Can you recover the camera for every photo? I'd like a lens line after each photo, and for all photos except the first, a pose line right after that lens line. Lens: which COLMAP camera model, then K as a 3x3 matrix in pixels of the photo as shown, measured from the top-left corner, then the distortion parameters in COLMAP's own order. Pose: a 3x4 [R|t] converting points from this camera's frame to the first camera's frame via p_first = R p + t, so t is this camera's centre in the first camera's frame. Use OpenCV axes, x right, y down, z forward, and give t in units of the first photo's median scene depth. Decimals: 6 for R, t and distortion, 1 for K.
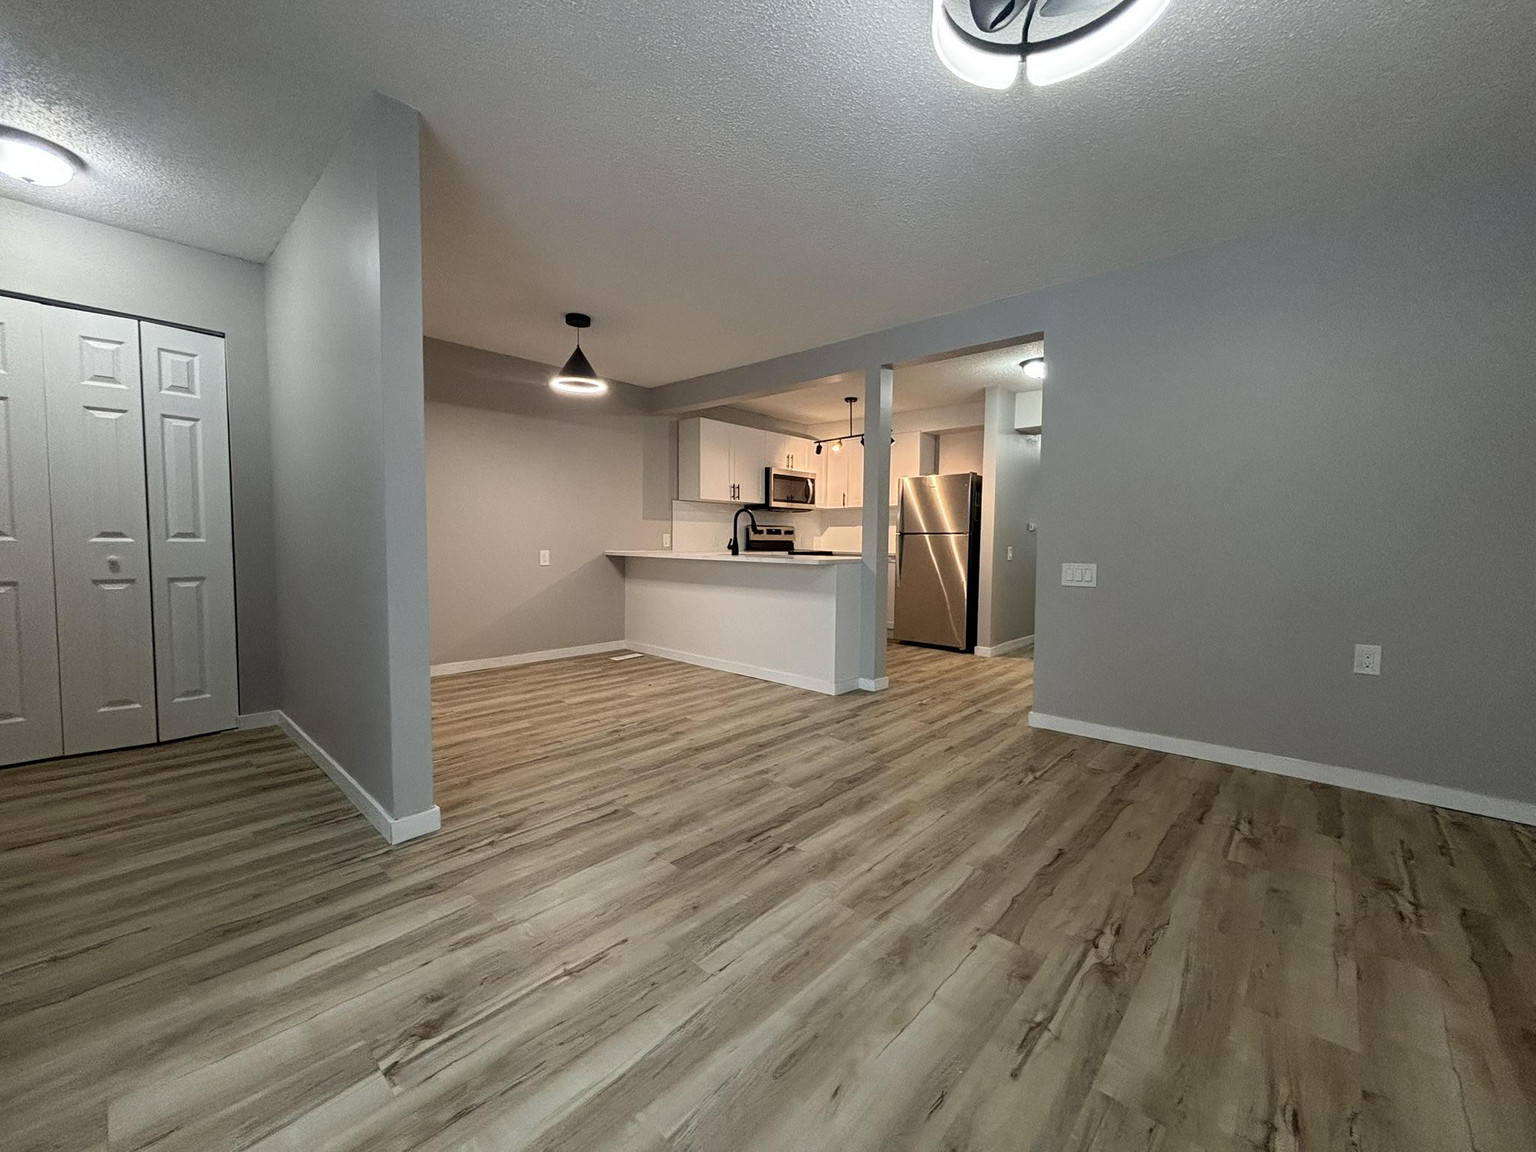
lens RADIAL K [[620.3, 0, 767.6], [0, 620.3, 574.1], [0, 0, 1]] dist [-0.002140, -0.000038]
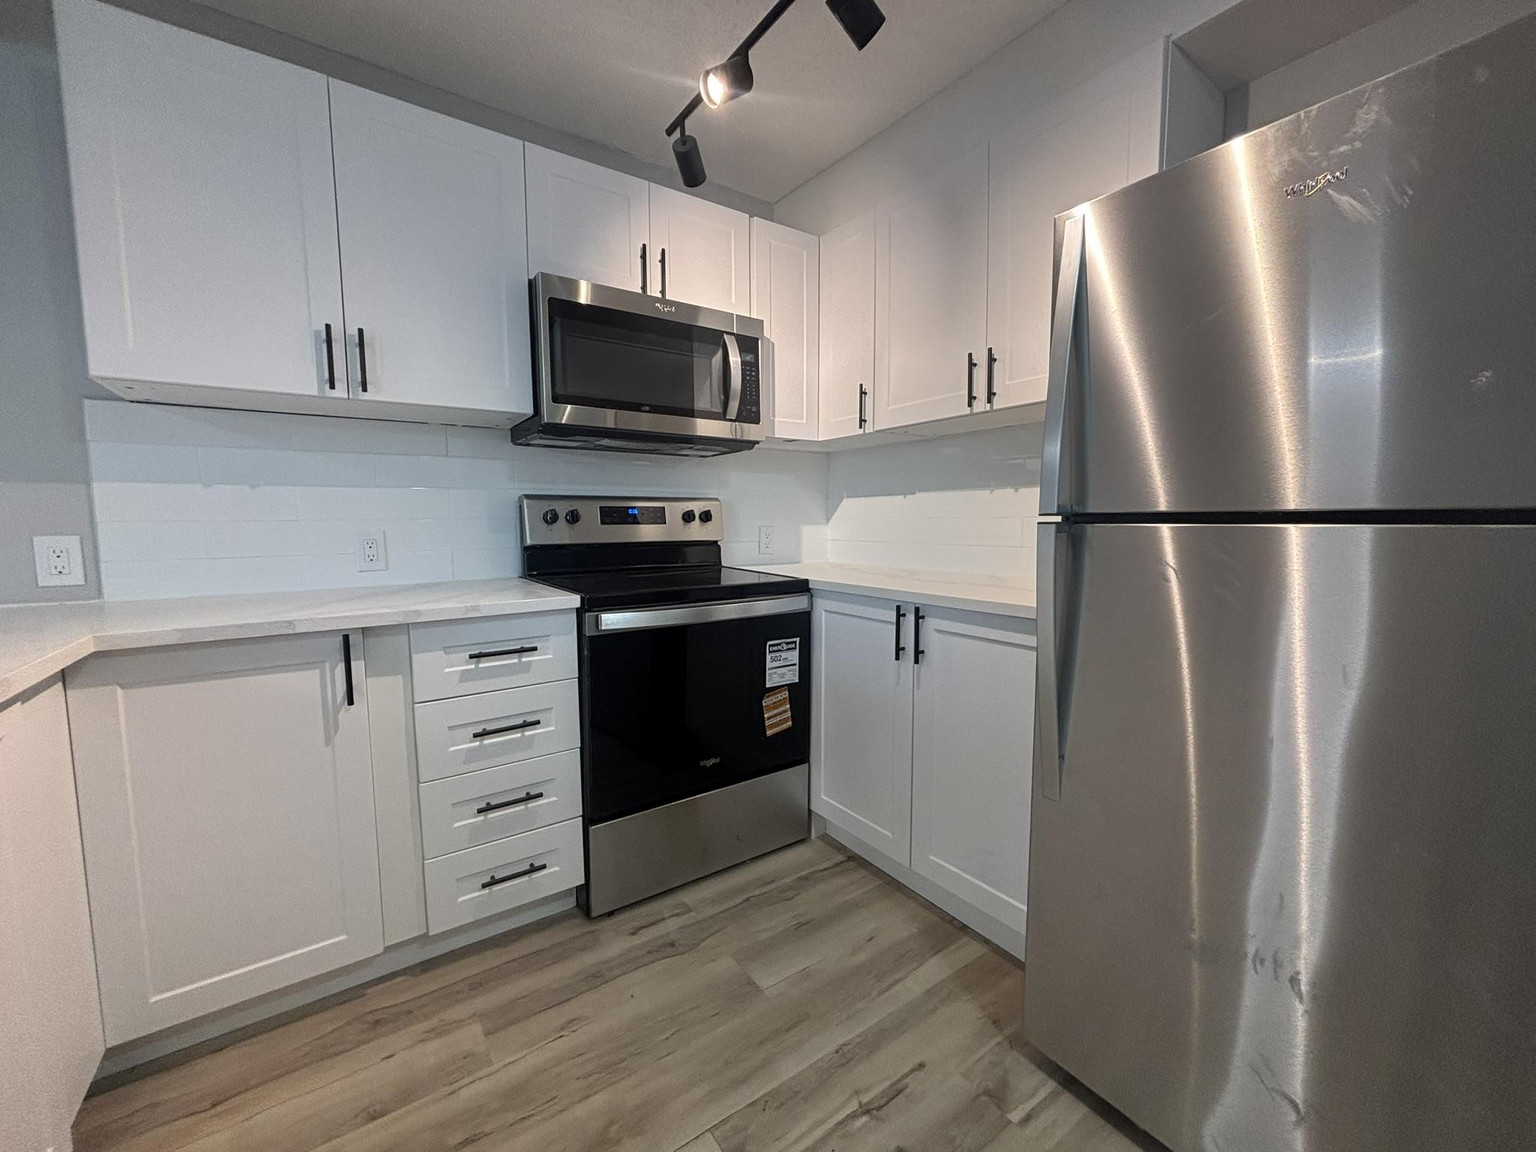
lens RADIAL K [[620.3, 0, 767.6], [0, 620.3, 574.1], [0, 0, 1]] dist [-0.002140, -0.000038]
pose [[0.975708, 0.006388, -0.218981, 0.158902], [0.000974, 0.999438, 0.033498, -0.052584], [0.219072, -0.032898, 0.975154, 0.757349]]
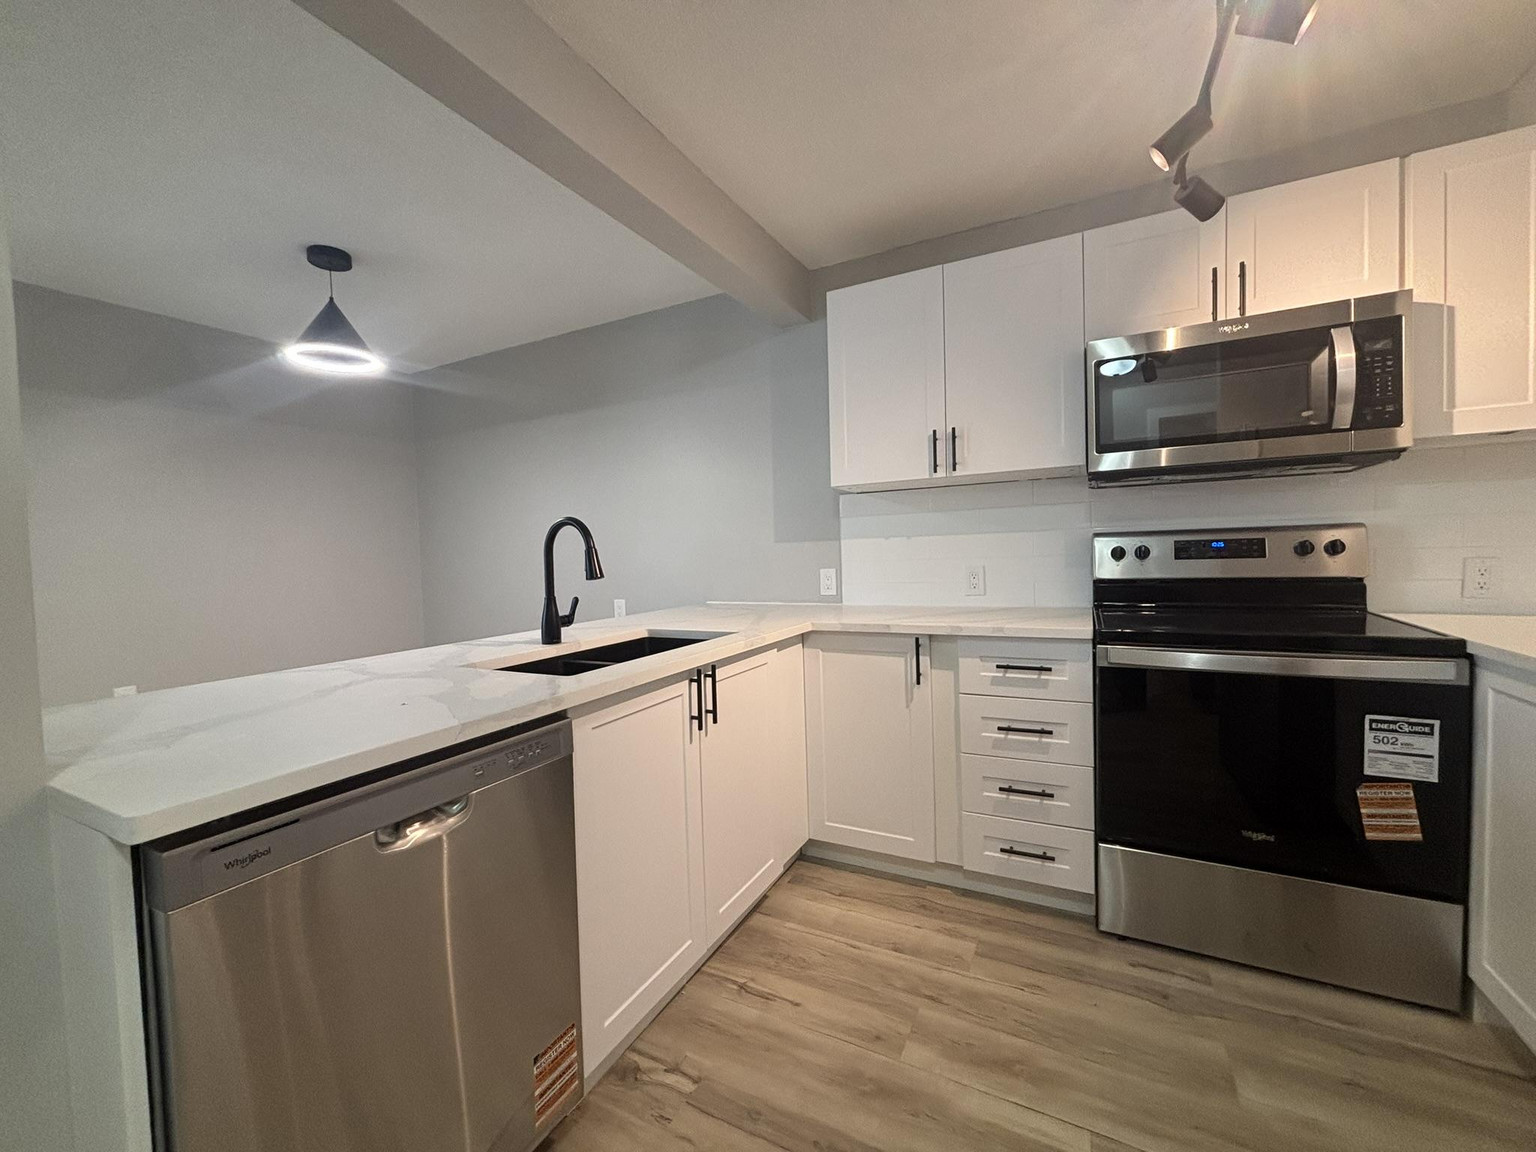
lens RADIAL K [[620.3, 0, 767.6], [0, 620.3, 574.1], [0, 0, 1]] dist [-0.002140, -0.000038]
pose [[0.253688, 0.017529, -0.967127, 0.260694], [-0.020373, 0.999711, 0.012775, -0.060341], [0.967072, 0.016462, 0.253972, 0.773173]]
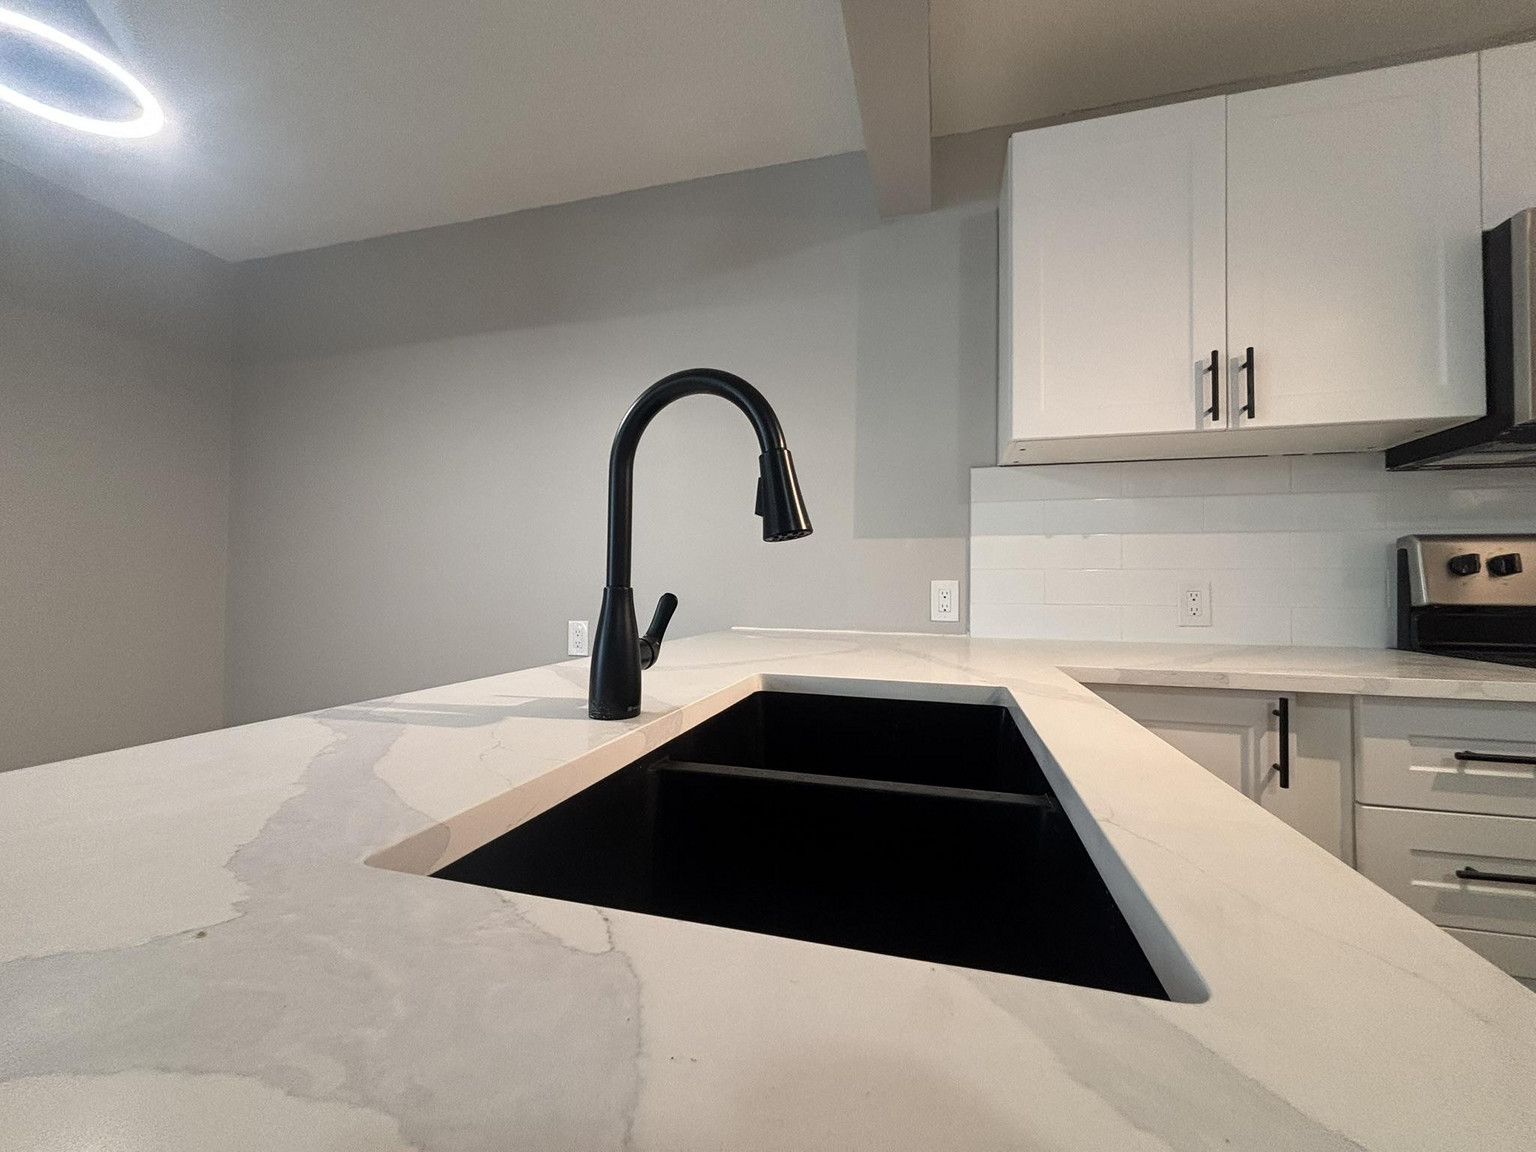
lens RADIAL K [[616.2, 0, 759.8], [0, 616.2, 571.9], [0, 0, 1]] dist [0.001657, 0.000036]
pose [[0.450439, -0.026735, -0.892407, 0.063012], [-0.056843, 0.996665, -0.058549, -0.041876], [0.890996, 0.077100, 0.447417, 0.722876]]
